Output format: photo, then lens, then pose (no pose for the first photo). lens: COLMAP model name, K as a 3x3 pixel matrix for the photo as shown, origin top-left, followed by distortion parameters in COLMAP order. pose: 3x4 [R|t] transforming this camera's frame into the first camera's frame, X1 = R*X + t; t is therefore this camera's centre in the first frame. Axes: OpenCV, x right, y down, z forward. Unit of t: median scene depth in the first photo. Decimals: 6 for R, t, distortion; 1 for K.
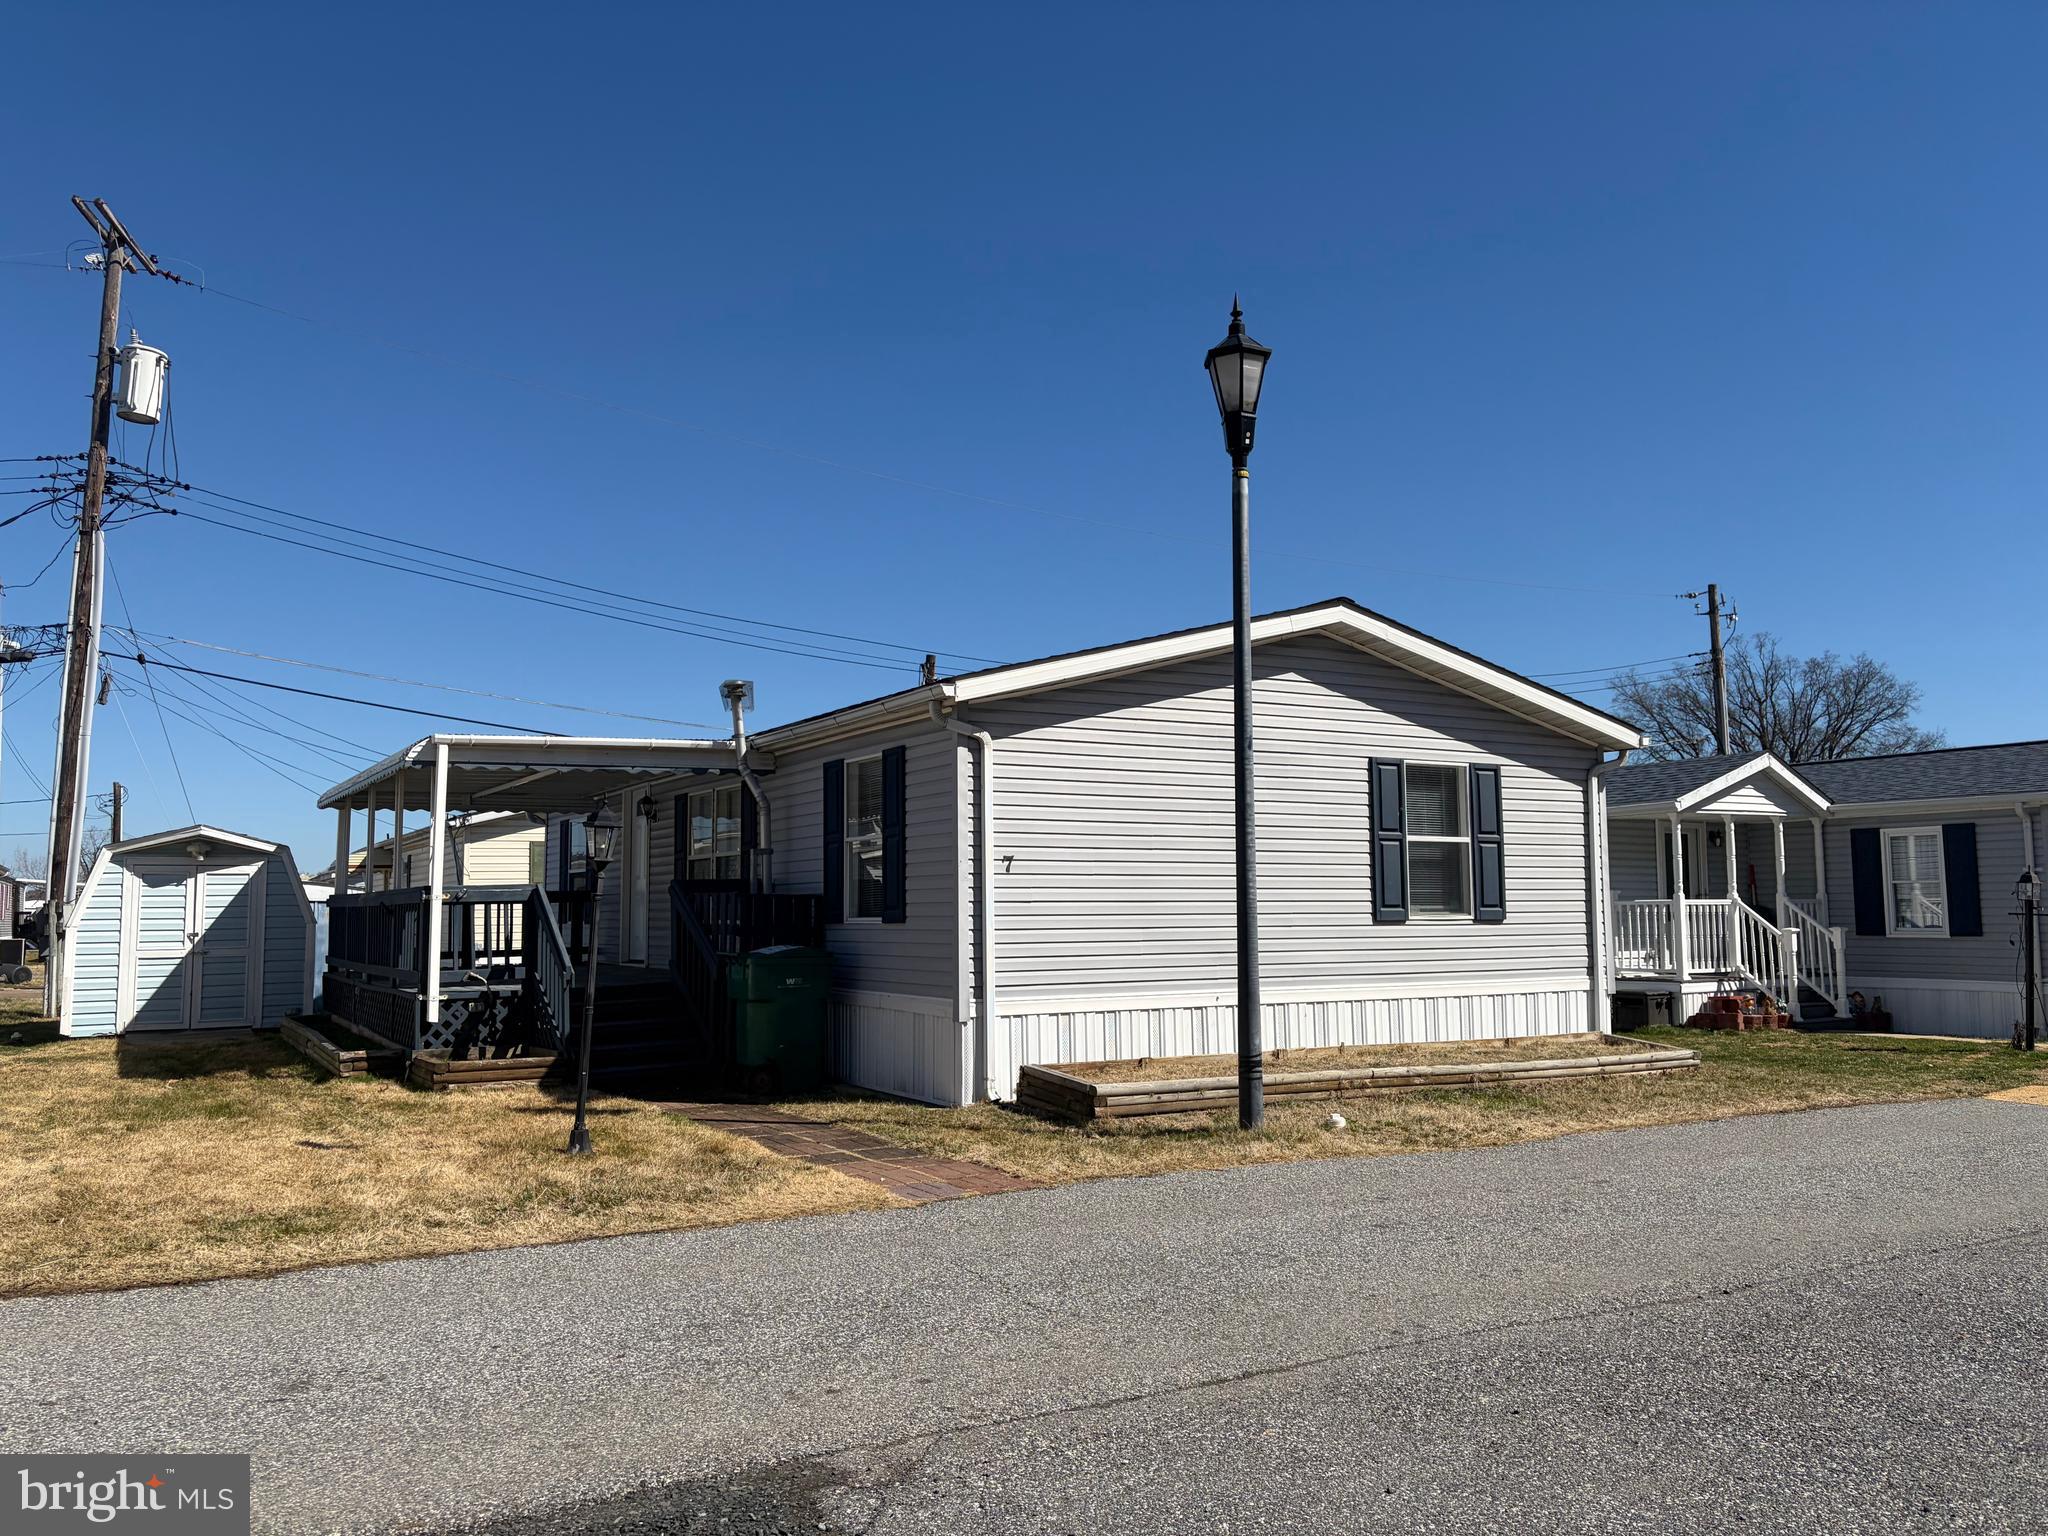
lens RADIAL K [[1577.6, 0, 1021.2], [0, 1577.6, 767.2], [0, 0, 1]] dist [0.012280, 0.001681]
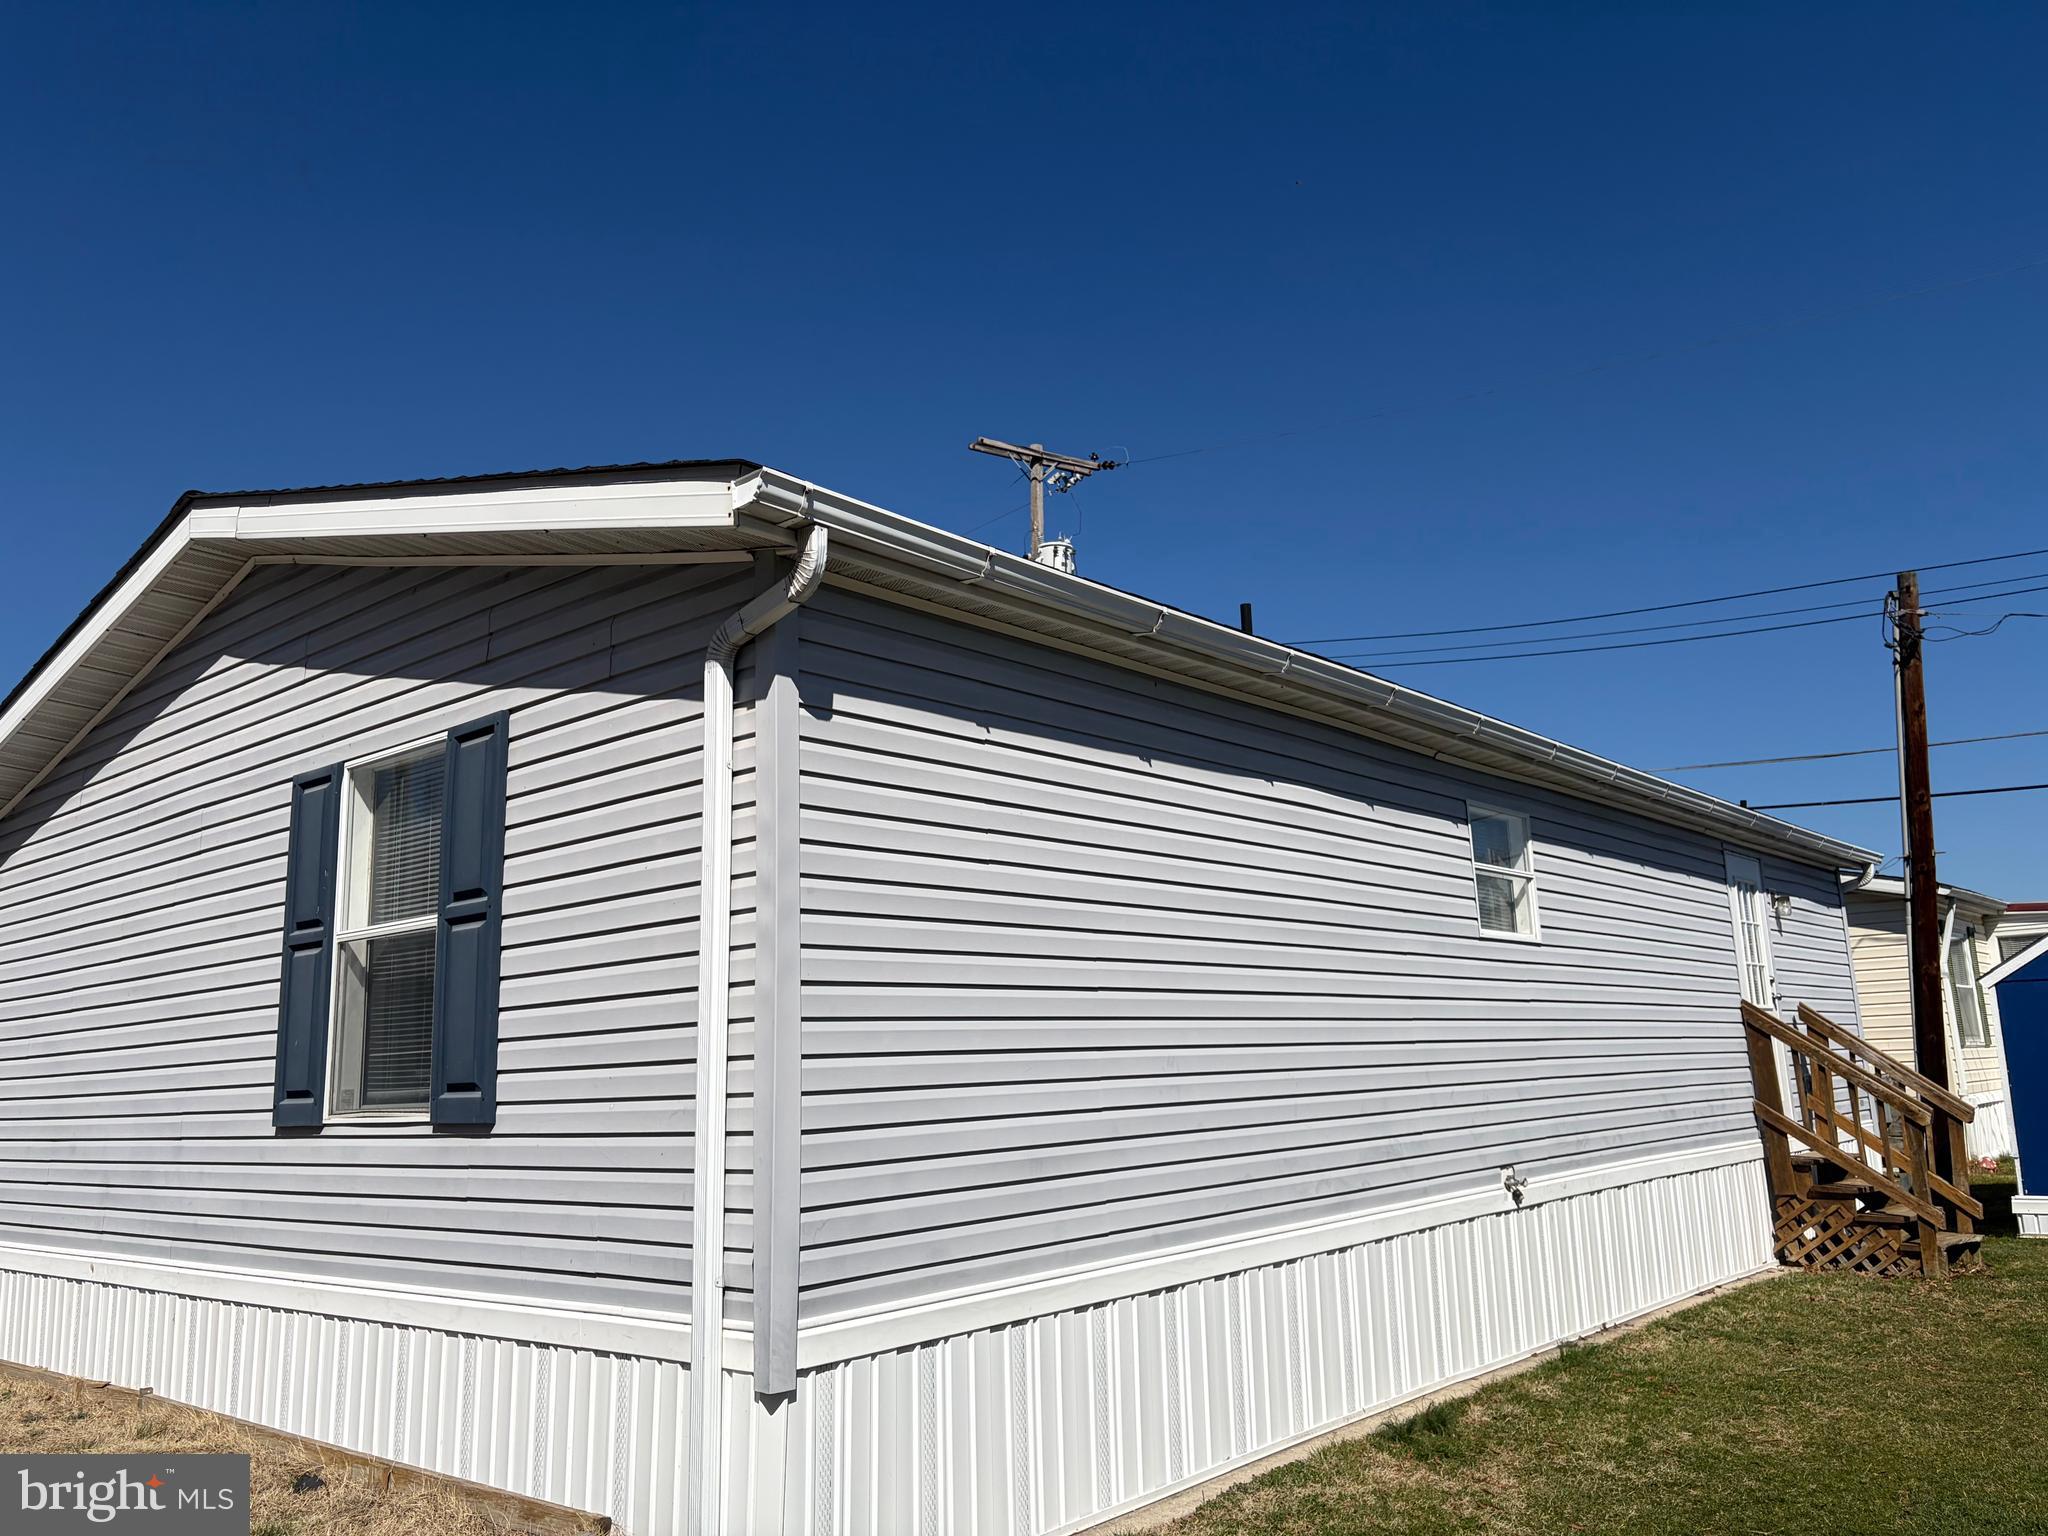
lens RADIAL K [[1577.6, 0, 1025.8], [0, 1577.6, 763.8], [0, 0, 1]] dist [0.012280, 0.001681]
pose [[0.329752, -0.186284, -0.925506, 0.710774], [0.126365, 0.980227, -0.152275, 0.086981], [0.935572, -0.066738, 0.346771, 1.004405]]
